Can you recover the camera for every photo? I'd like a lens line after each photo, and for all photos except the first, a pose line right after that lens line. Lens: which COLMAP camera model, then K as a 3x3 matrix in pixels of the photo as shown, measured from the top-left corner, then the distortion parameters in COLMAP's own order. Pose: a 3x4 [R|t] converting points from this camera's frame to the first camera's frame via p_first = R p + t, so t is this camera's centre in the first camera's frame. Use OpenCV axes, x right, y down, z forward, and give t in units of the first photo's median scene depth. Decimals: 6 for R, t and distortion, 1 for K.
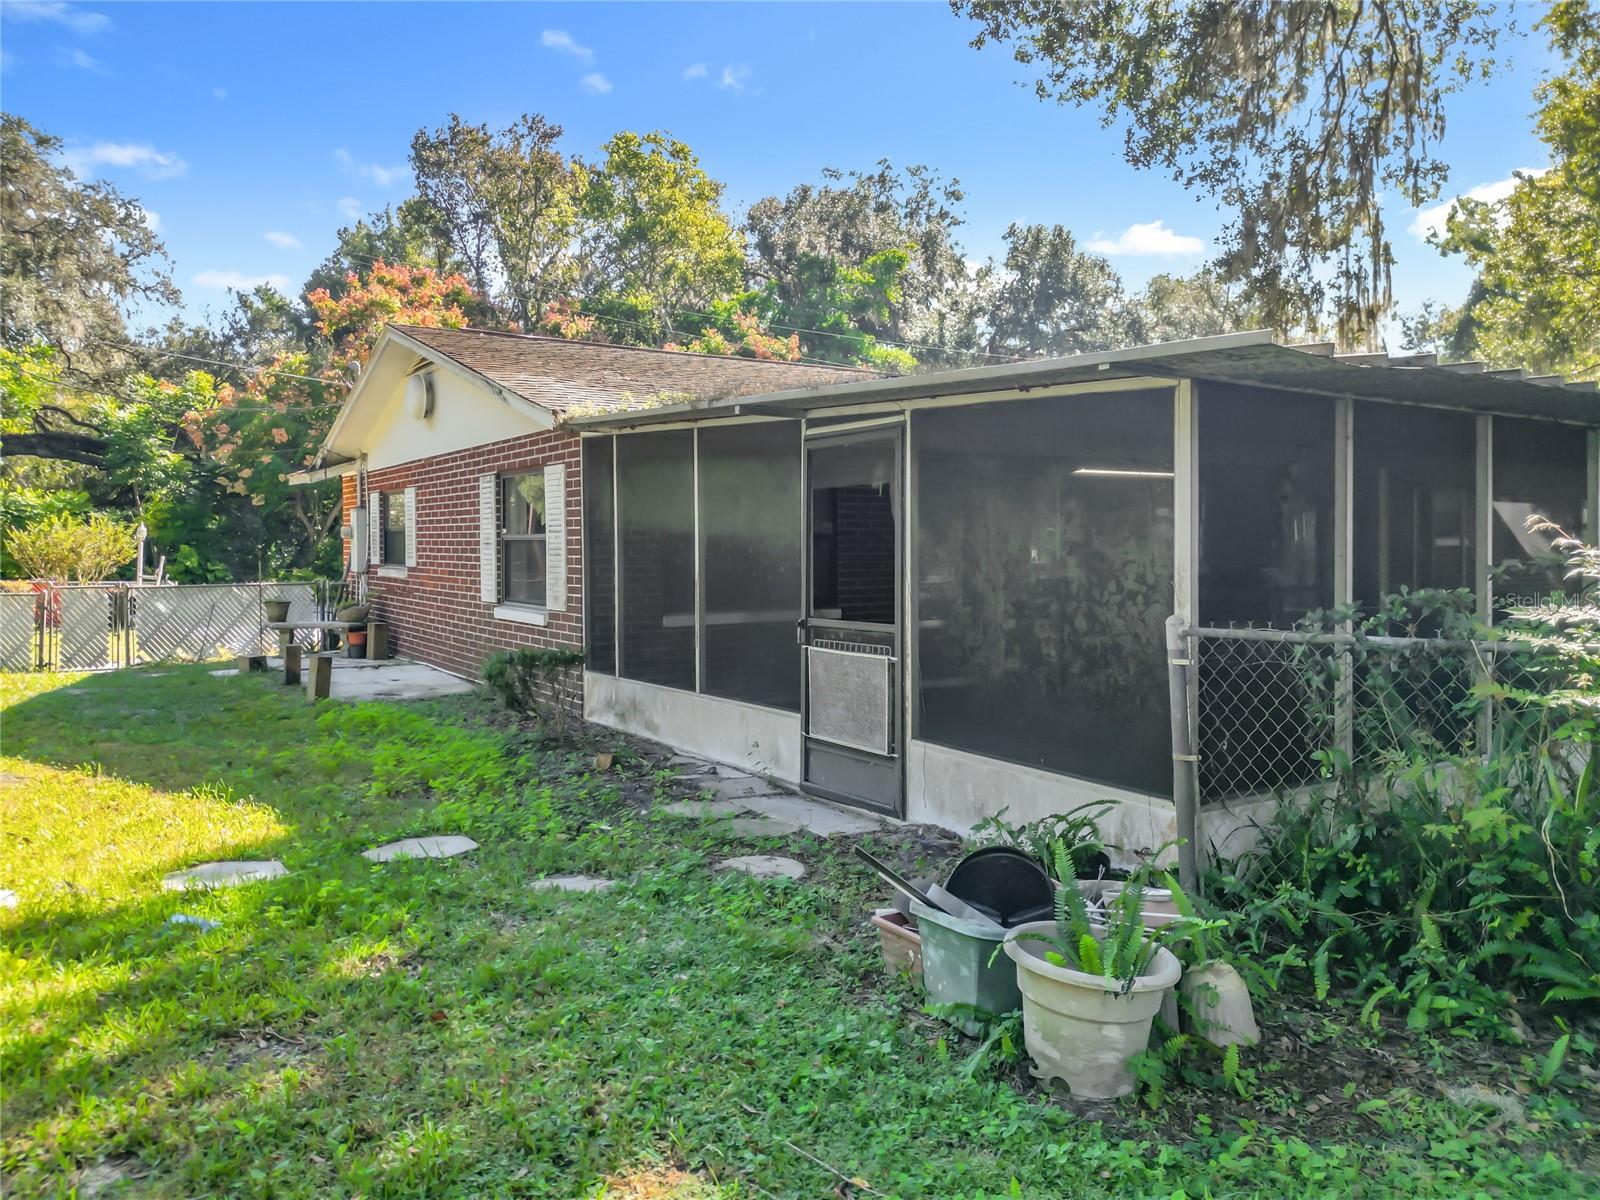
lens RADIAL K [[1118.4, 0, 797.1], [0, 1118.4, 600.6], [0, 0, 1]] dist [0.016267, -0.008617]
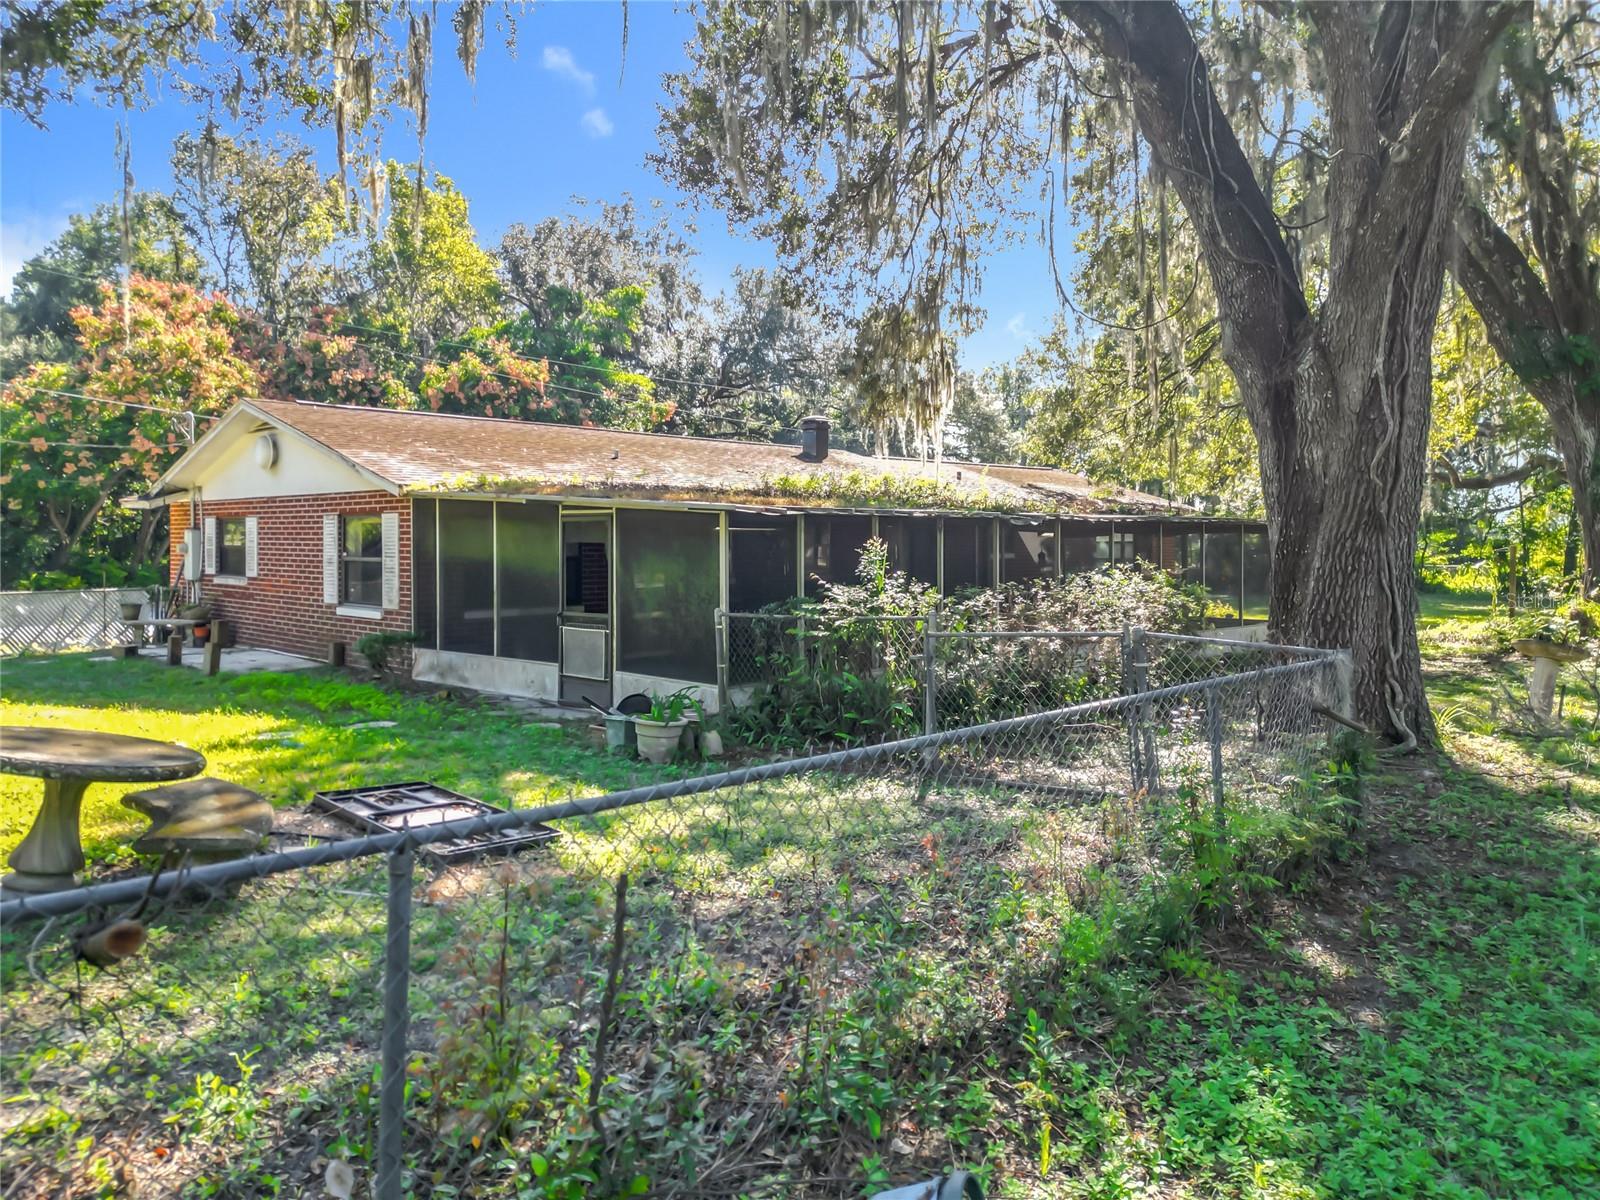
lens RADIAL K [[1118.4, 0, 798.1], [0, 1118.4, 597.4], [0, 0, 1]] dist [0.016267, -0.008617]
pose [[0.975998, -0.010649, 0.217517, -0.004832], [0.009979, 0.999941, 0.004177, -0.004754], [-0.217549, -0.001906, 0.976048, -0.384402]]
